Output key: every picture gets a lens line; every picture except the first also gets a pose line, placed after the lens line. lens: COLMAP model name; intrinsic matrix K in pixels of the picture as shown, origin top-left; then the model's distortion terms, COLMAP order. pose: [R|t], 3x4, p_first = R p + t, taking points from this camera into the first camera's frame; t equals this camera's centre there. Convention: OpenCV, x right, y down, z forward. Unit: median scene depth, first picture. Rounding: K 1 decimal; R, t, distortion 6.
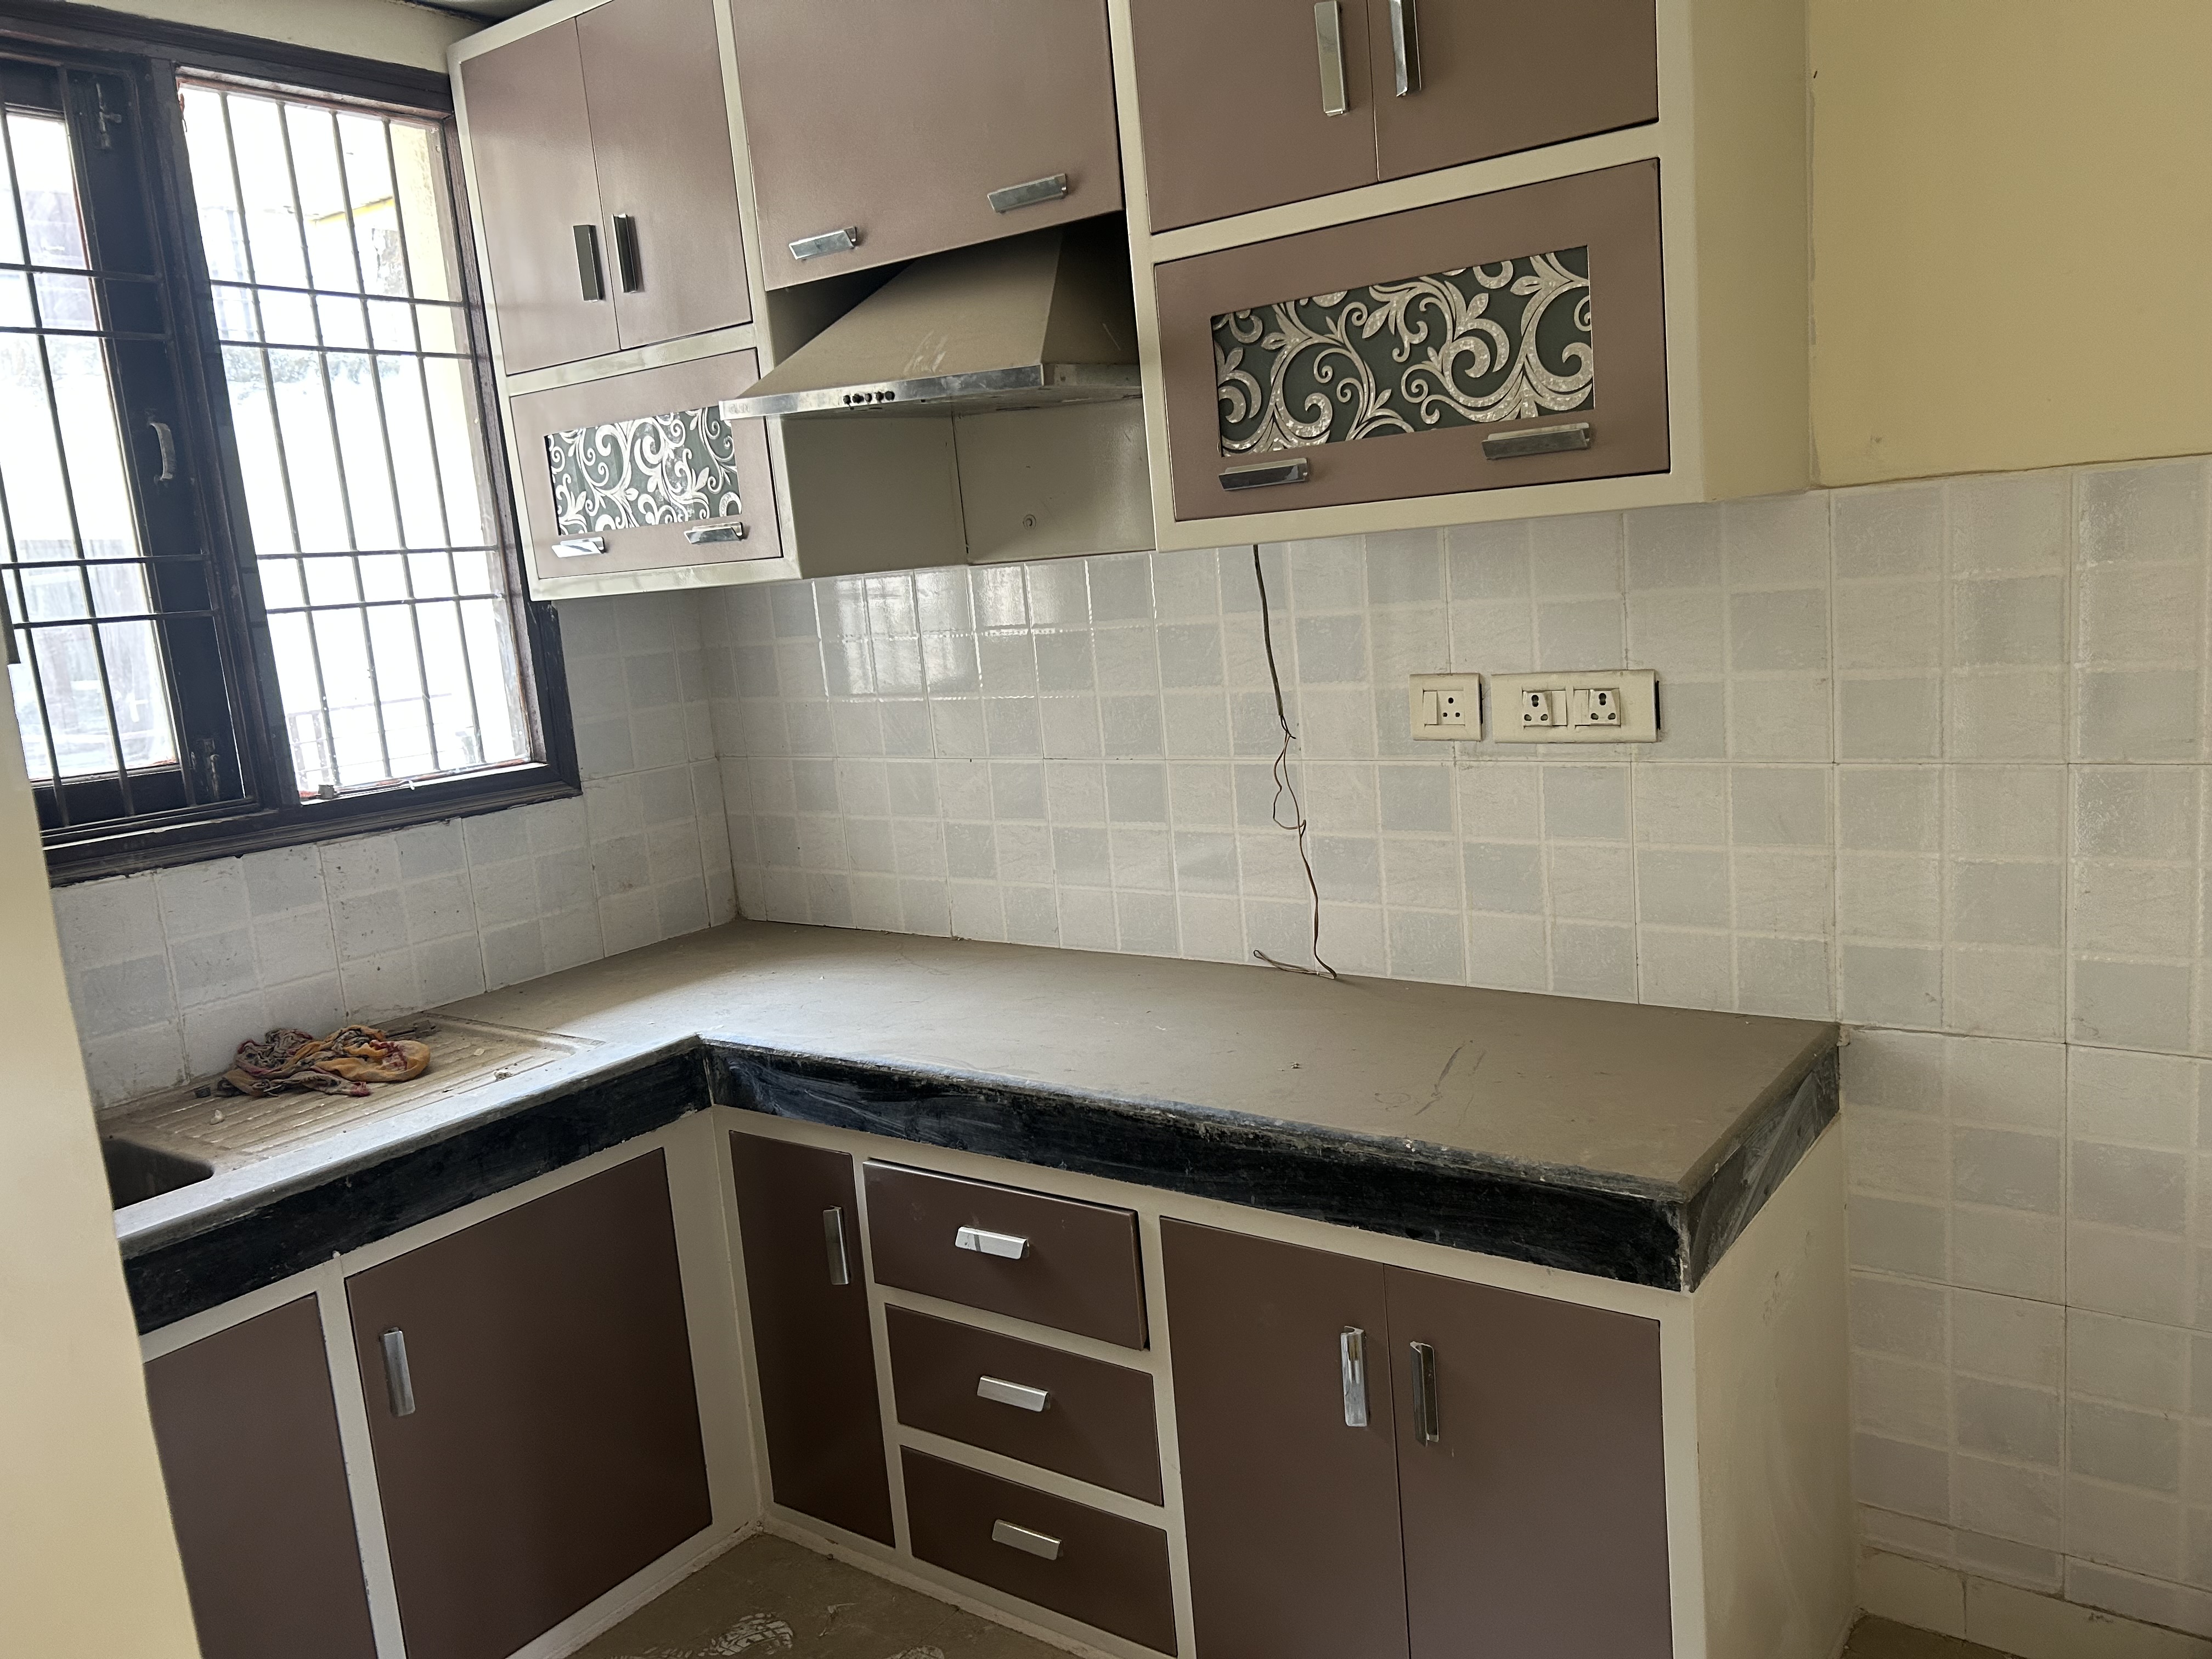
lens RADIAL K [[1690.1, 0, 1100.7], [0, 1690.1, 842.5], [0, 0, 1]] dist [0.025433, -0.016030]
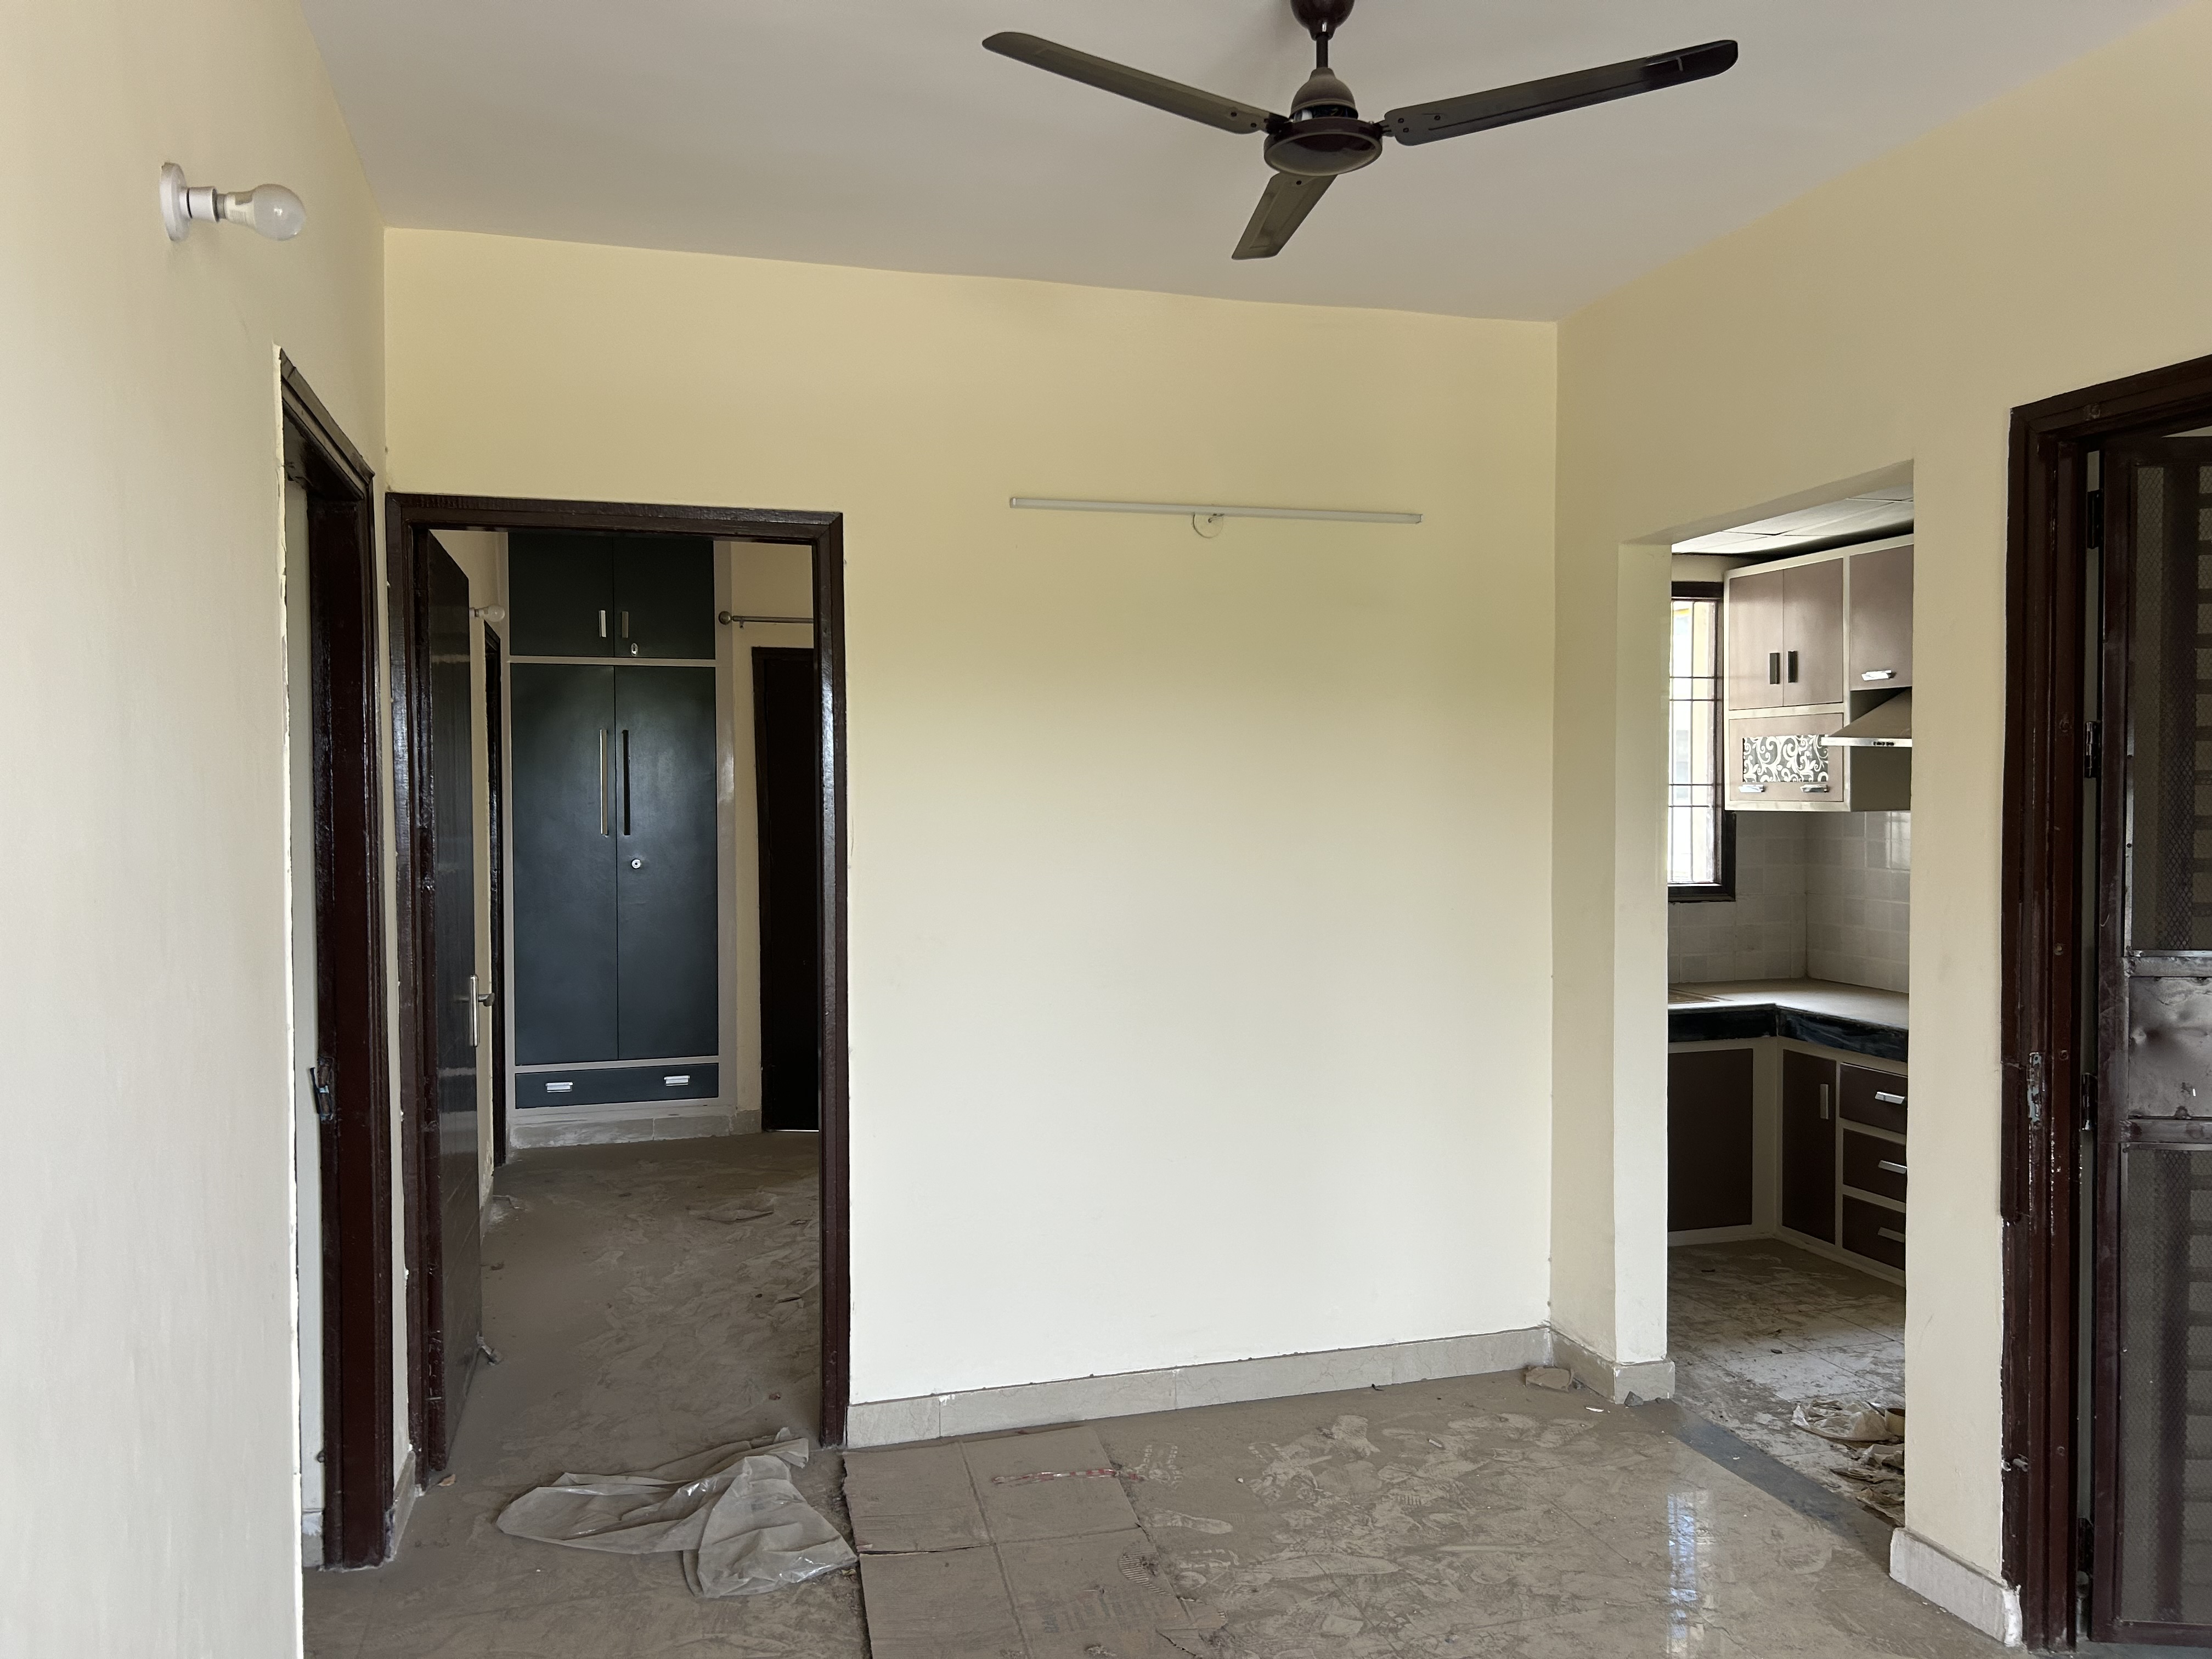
lens RADIAL K [[1690.1, 0, 1109.4], [0, 1690.1, 843.8], [0, 0, 1]] dist [0.025433, -0.016030]
pose [[0.795944, 0.099585, -0.597123, 0.373173], [-0.161229, 0.985622, -0.050536, 0.152049], [0.583505, 0.136497, 0.800556, -1.319434]]
